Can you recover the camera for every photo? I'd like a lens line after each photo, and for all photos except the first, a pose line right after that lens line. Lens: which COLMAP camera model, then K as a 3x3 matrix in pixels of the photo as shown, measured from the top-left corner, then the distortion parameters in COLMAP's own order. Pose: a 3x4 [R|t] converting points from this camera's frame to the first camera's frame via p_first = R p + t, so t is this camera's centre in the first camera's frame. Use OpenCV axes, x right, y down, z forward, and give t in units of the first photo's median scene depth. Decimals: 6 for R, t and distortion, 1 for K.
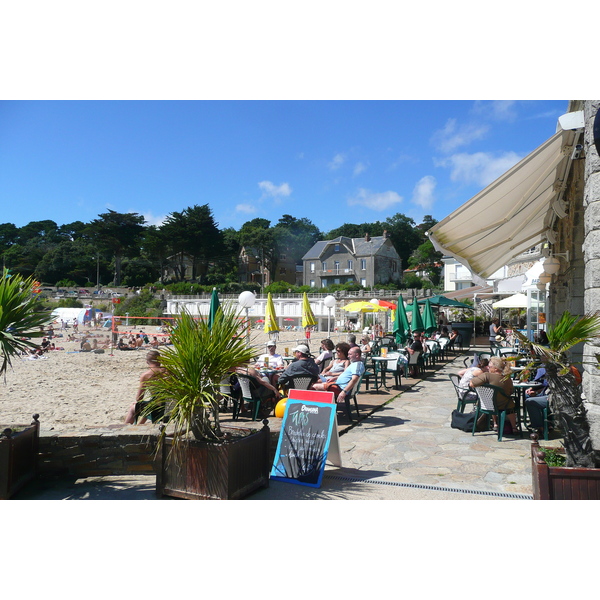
lens RADIAL K [[519.1, 0, 300.0], [0, 519.1, 300.0], [0, 0, 1]] dist [-0.119542, -0.002990]
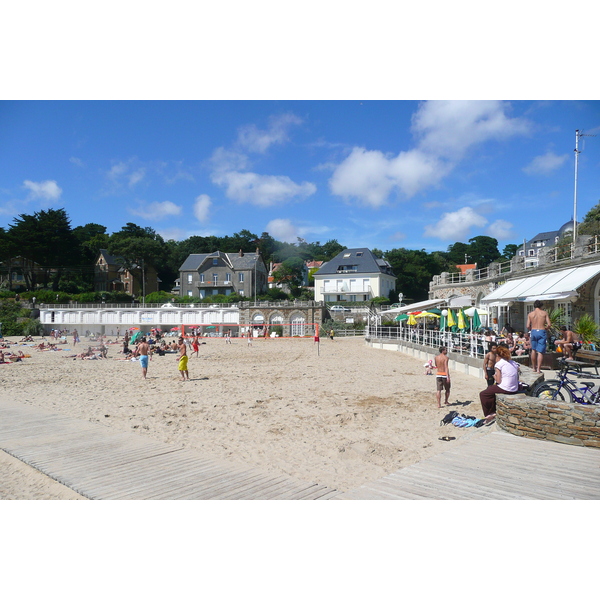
lens RADIAL K [[519.1, 0, 300.0], [0, 519.1, 300.0], [0, 0, 1]] dist [-0.119542, -0.002990]
pose [[0.866305, 0.008877, 0.499436, -0.310352], [0.000569, 0.999824, -0.018758, 0.001222], [-0.499514, 0.016535, 0.866148, -0.030085]]
